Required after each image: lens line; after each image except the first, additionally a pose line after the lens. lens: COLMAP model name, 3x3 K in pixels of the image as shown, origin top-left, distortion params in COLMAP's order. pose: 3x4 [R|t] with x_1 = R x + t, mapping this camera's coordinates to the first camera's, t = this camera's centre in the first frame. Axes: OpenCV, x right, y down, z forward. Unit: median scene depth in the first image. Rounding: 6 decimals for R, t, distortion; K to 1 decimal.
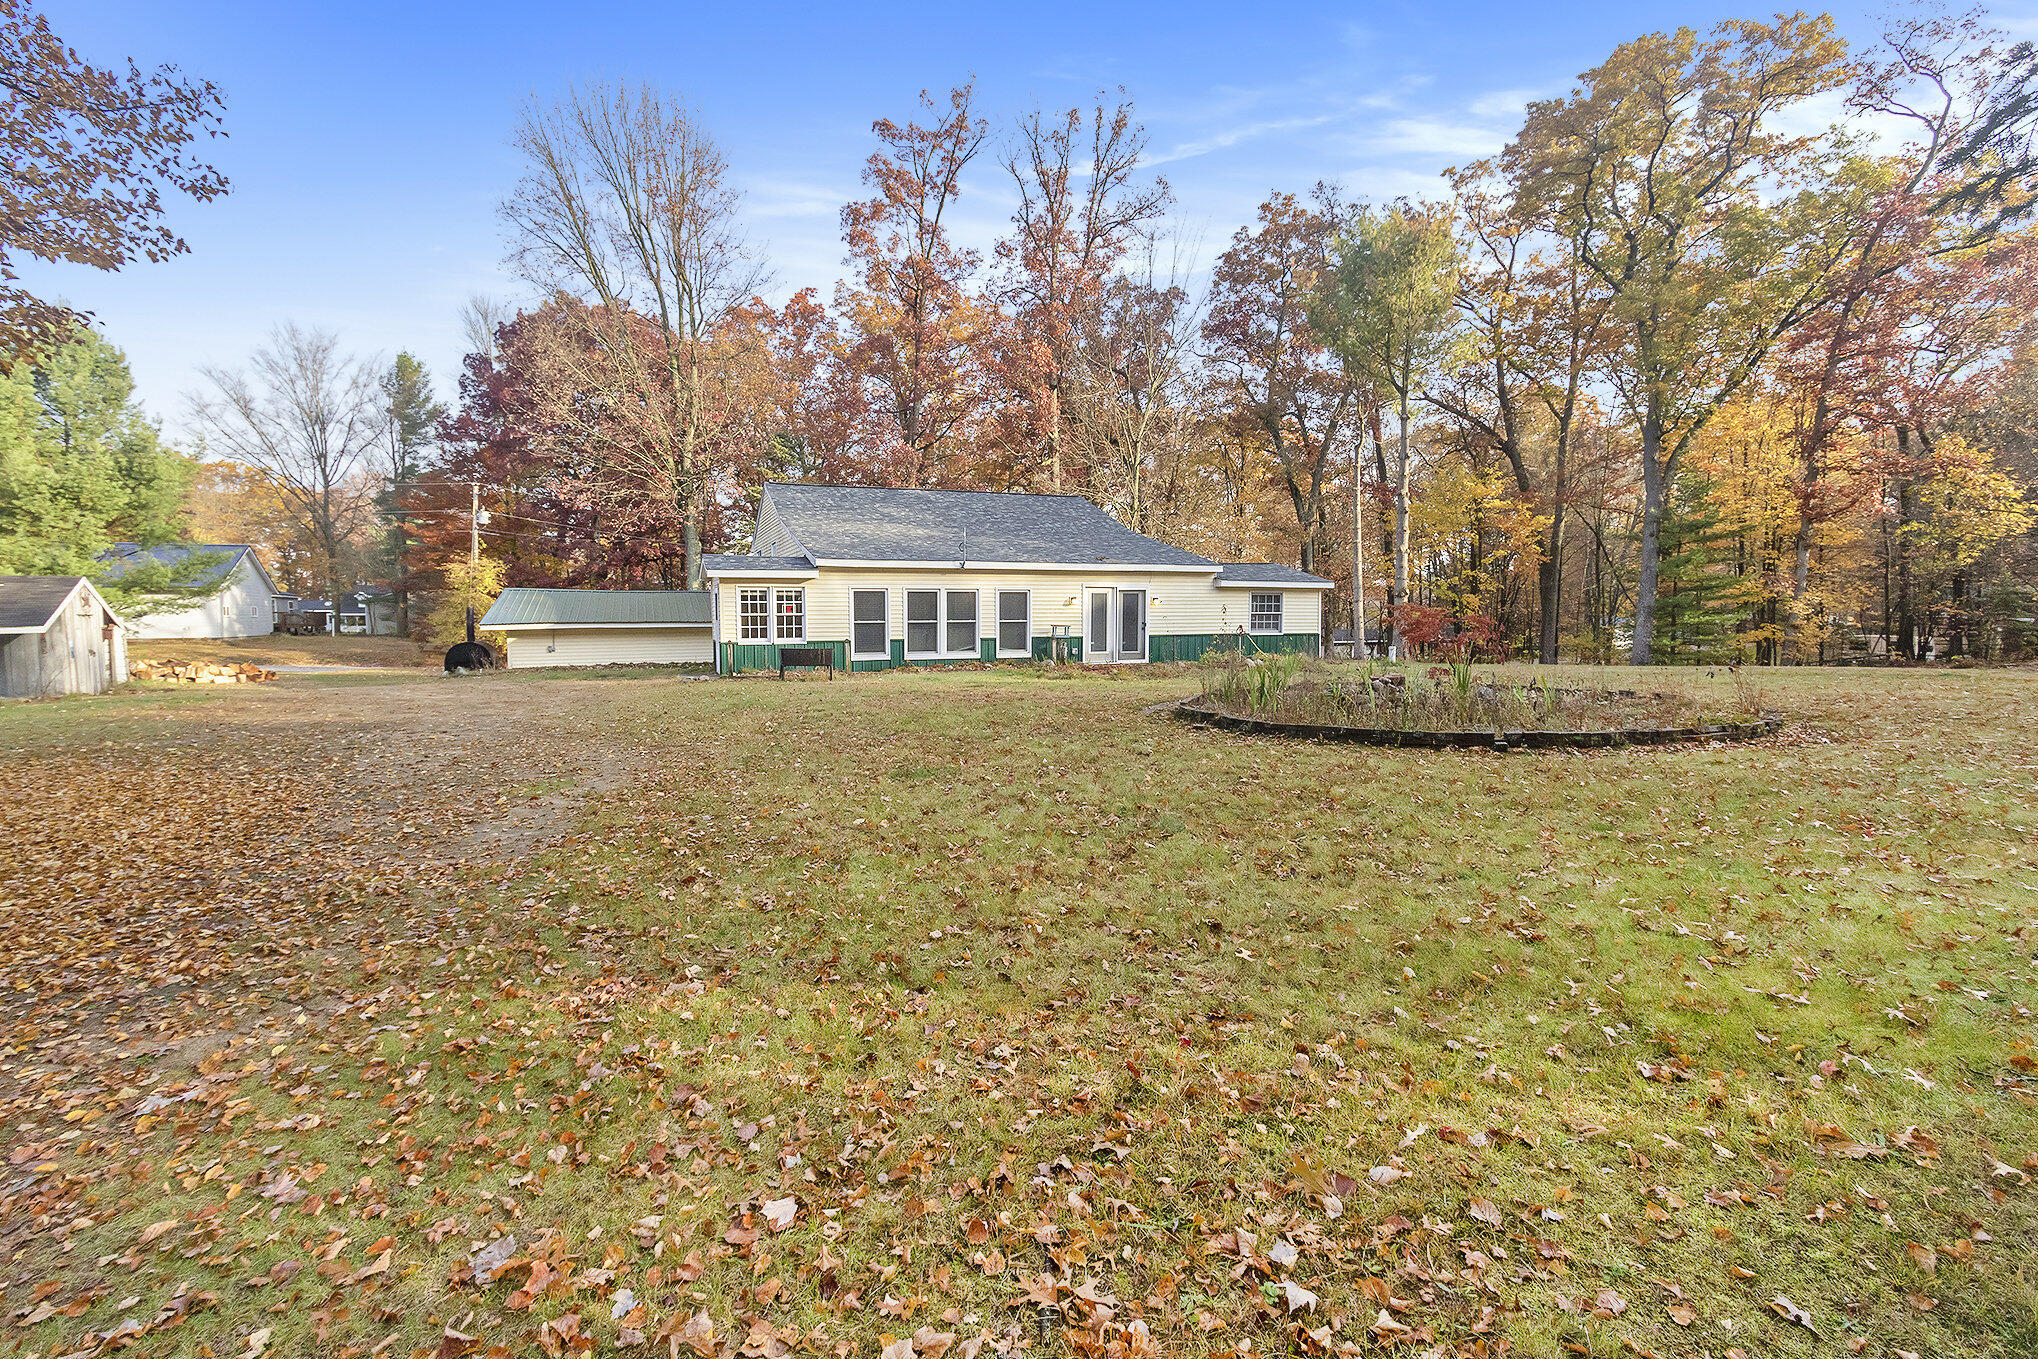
lens RADIAL K [[924.2, 0, 1003.6], [0, 924.2, 669.4], [0, 0, 1]] dist [0.002410, 0.000269]
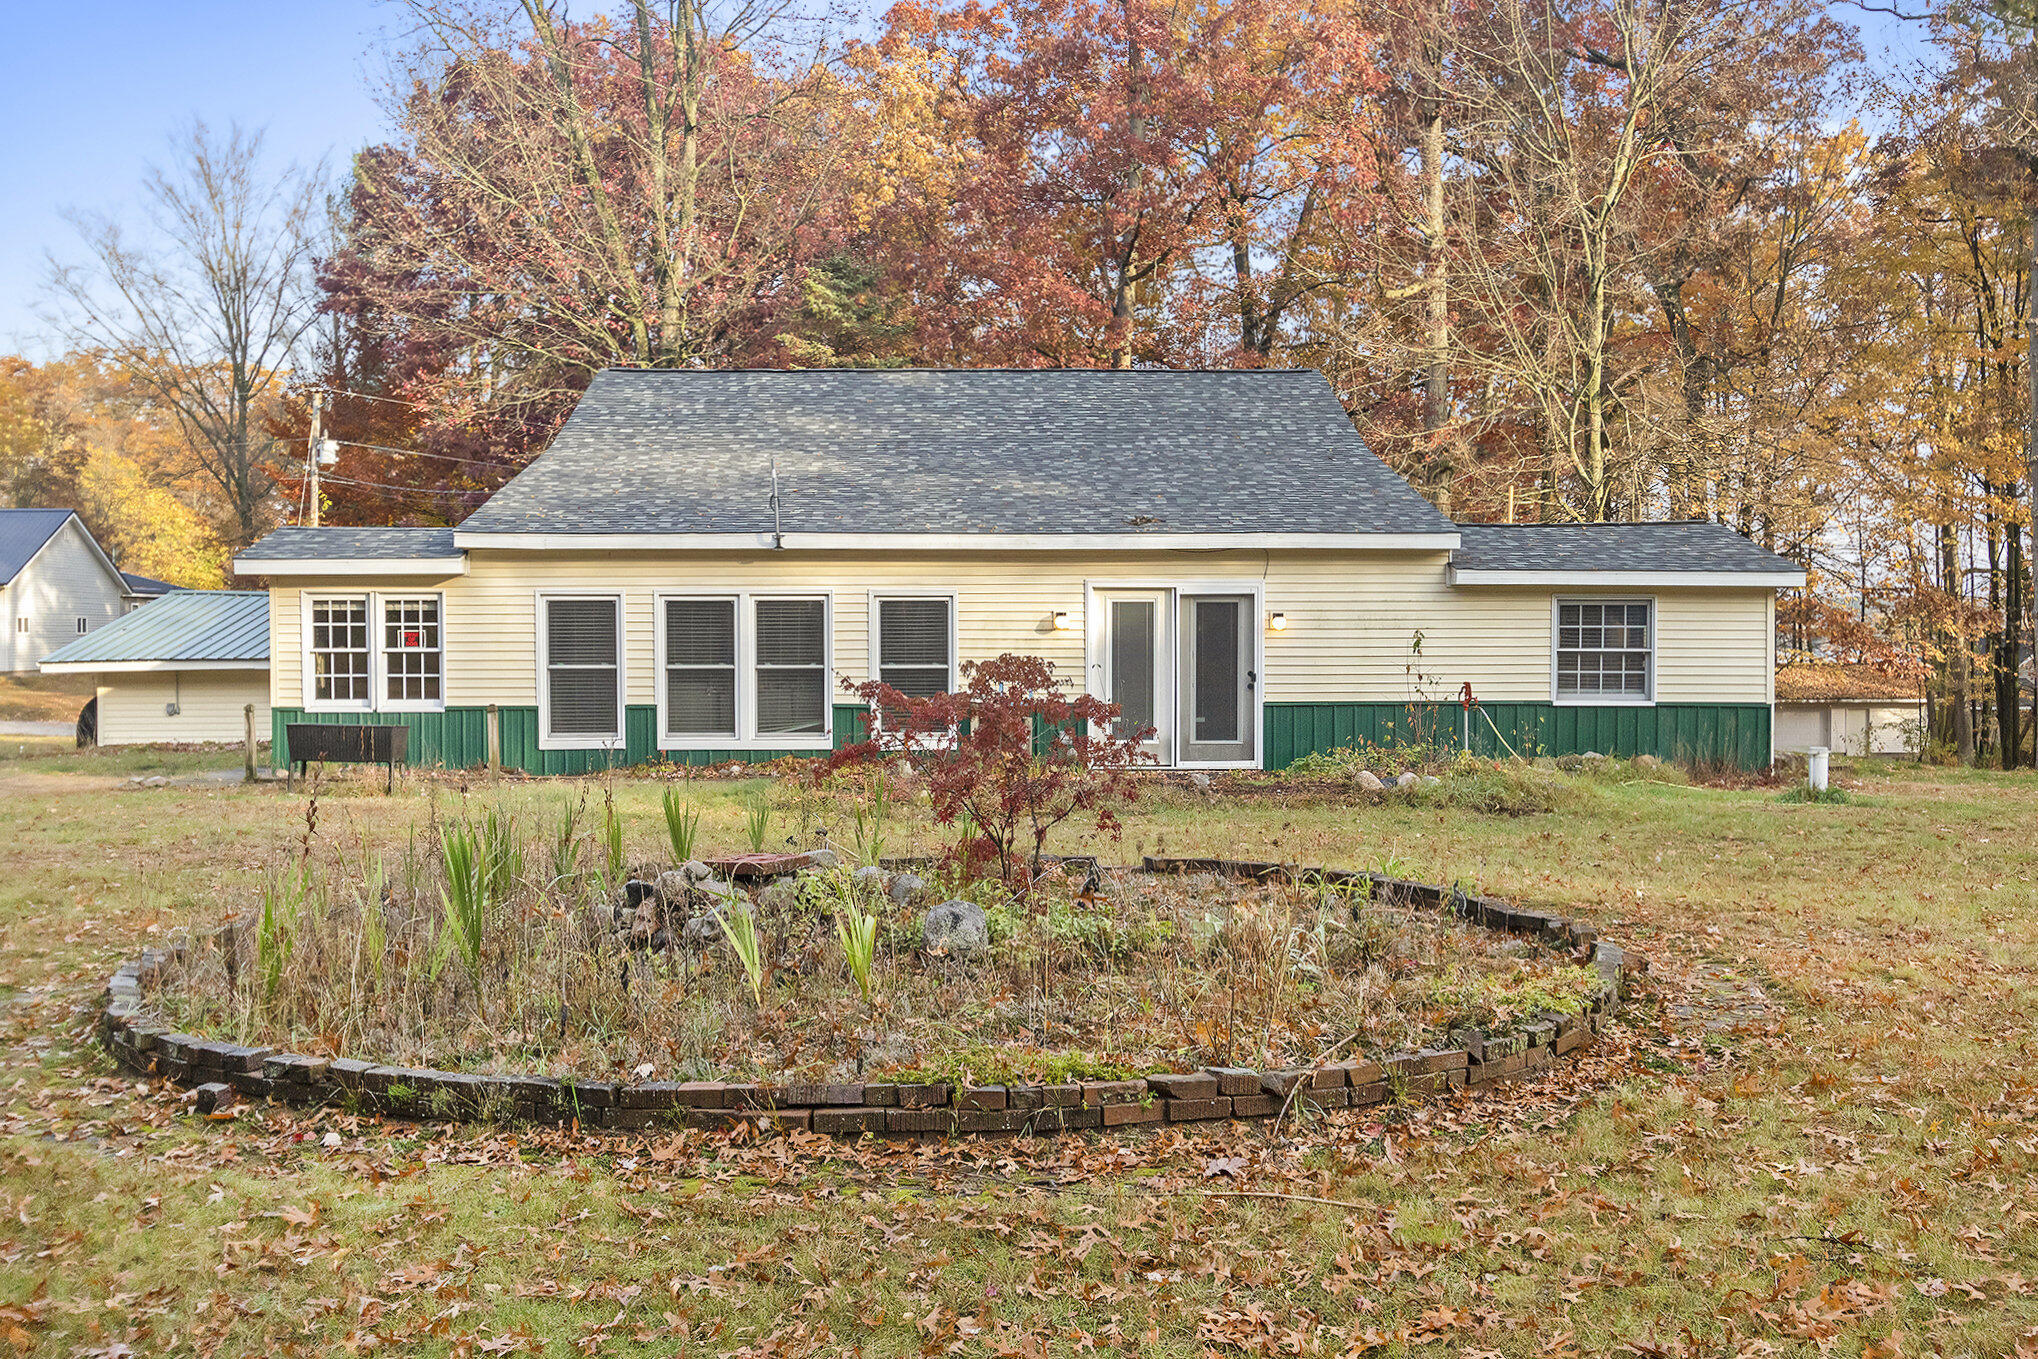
lens RADIAL K [[2006.0, 0, 1019.0], [0, 2006.0, 679.5], [0, 0, 1]] dist [-0.042277, -0.005152]
pose [[0.940282, 0.012374, -0.340170, 0.217496], [-0.023544, 0.999310, -0.028729, -0.011444], [0.339580, 0.035022, 0.939925, 0.069198]]
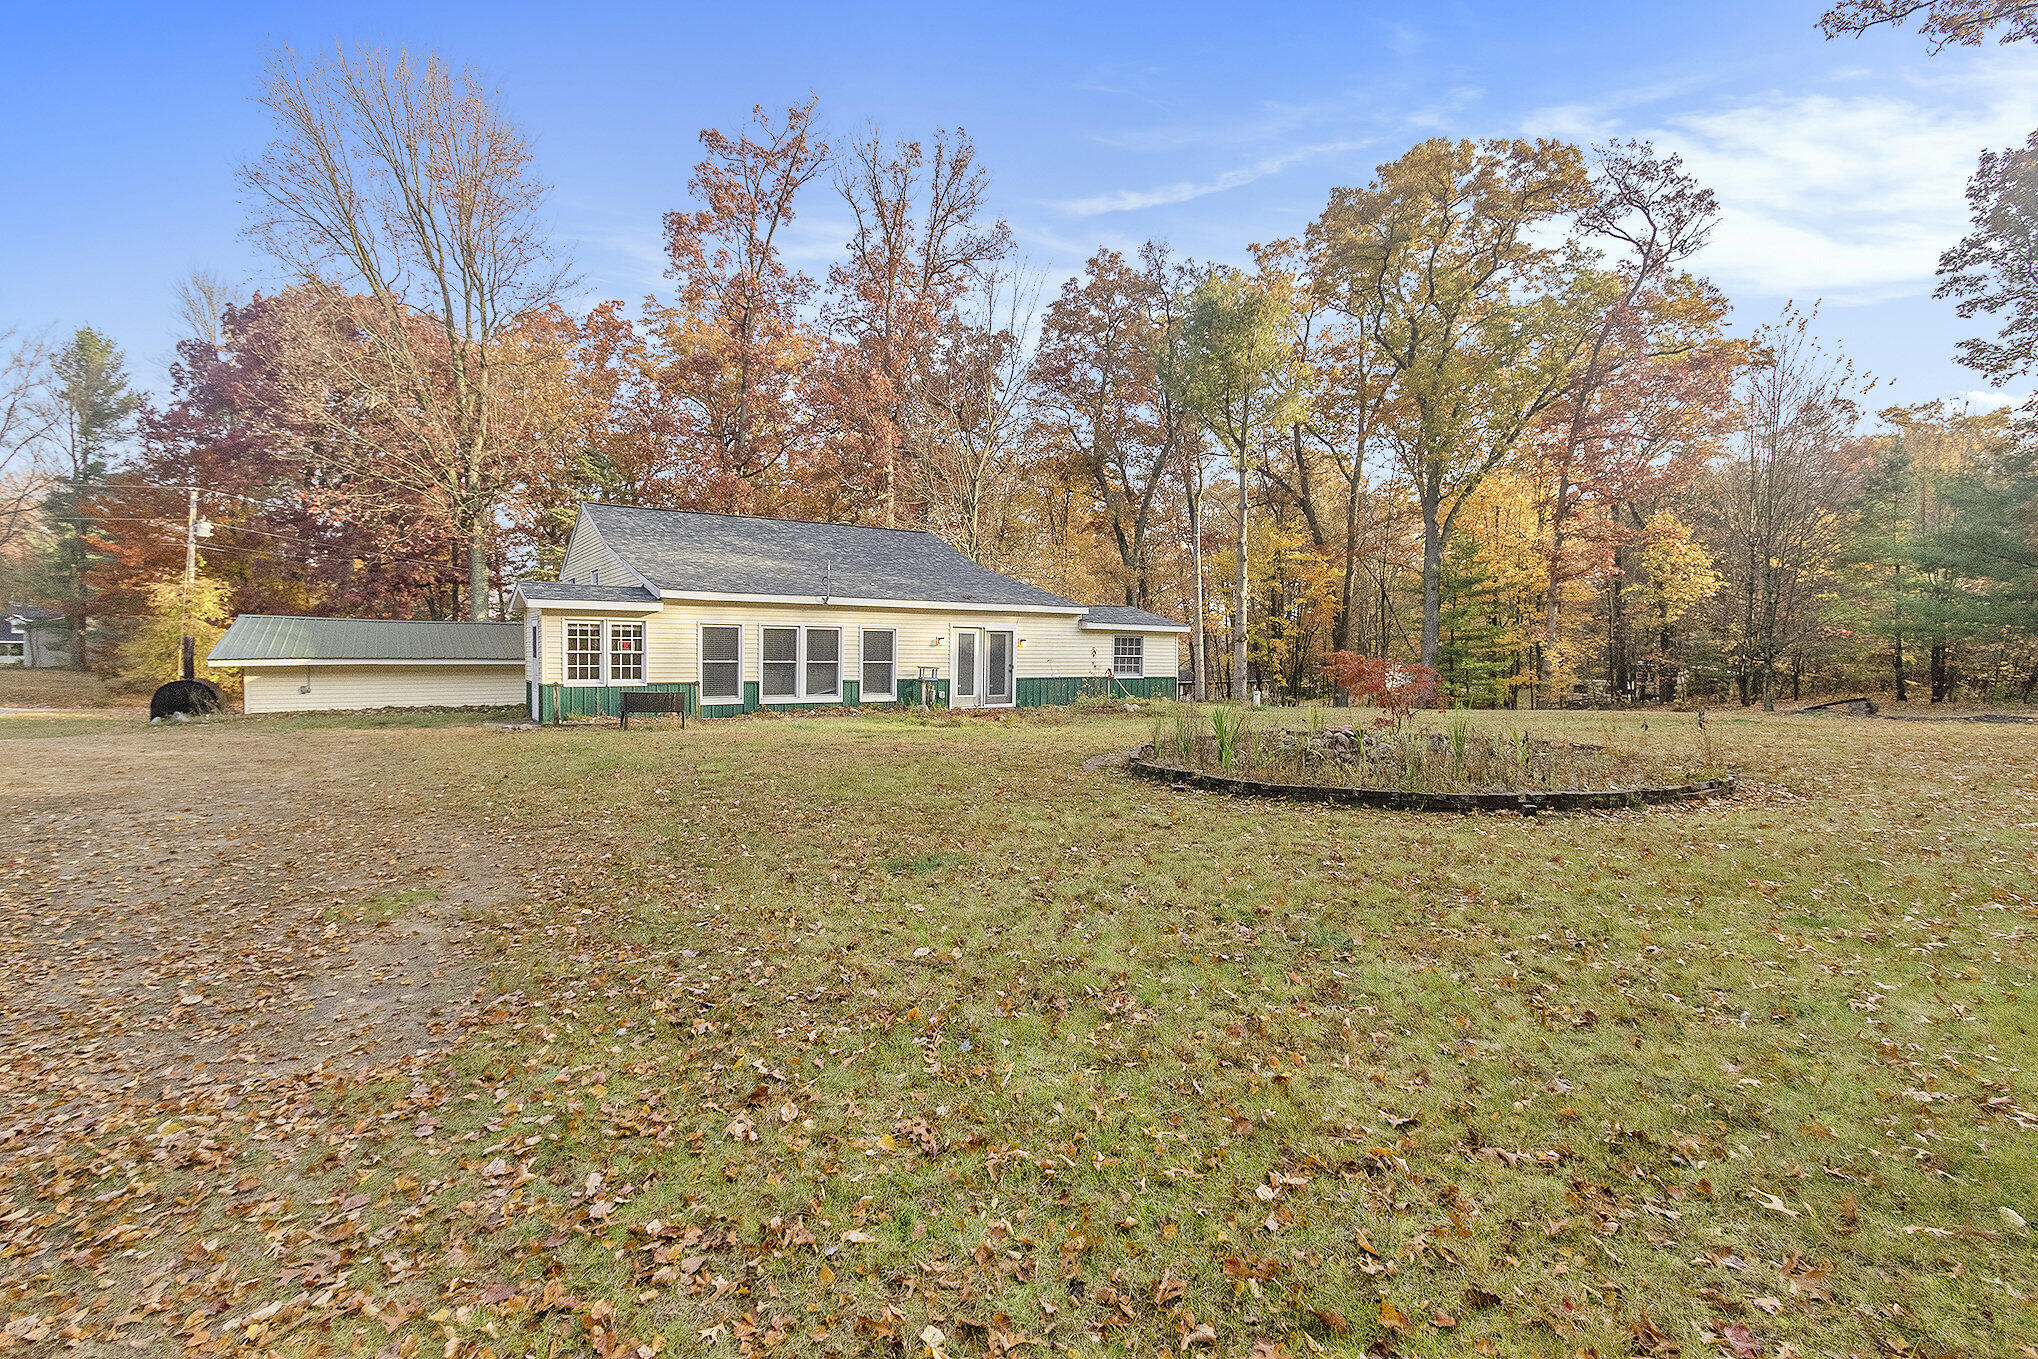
lens RADIAL K [[924.2, 0, 1003.6], [0, 924.2, 669.4], [0, 0, 1]] dist [0.002410, 0.000269]
pose [[0.977173, 0.008690, 0.212266, -0.036117], [0.000004, 0.999162, -0.040923, -0.004030], [-0.212444, 0.039990, 0.976355, 0.038836]]
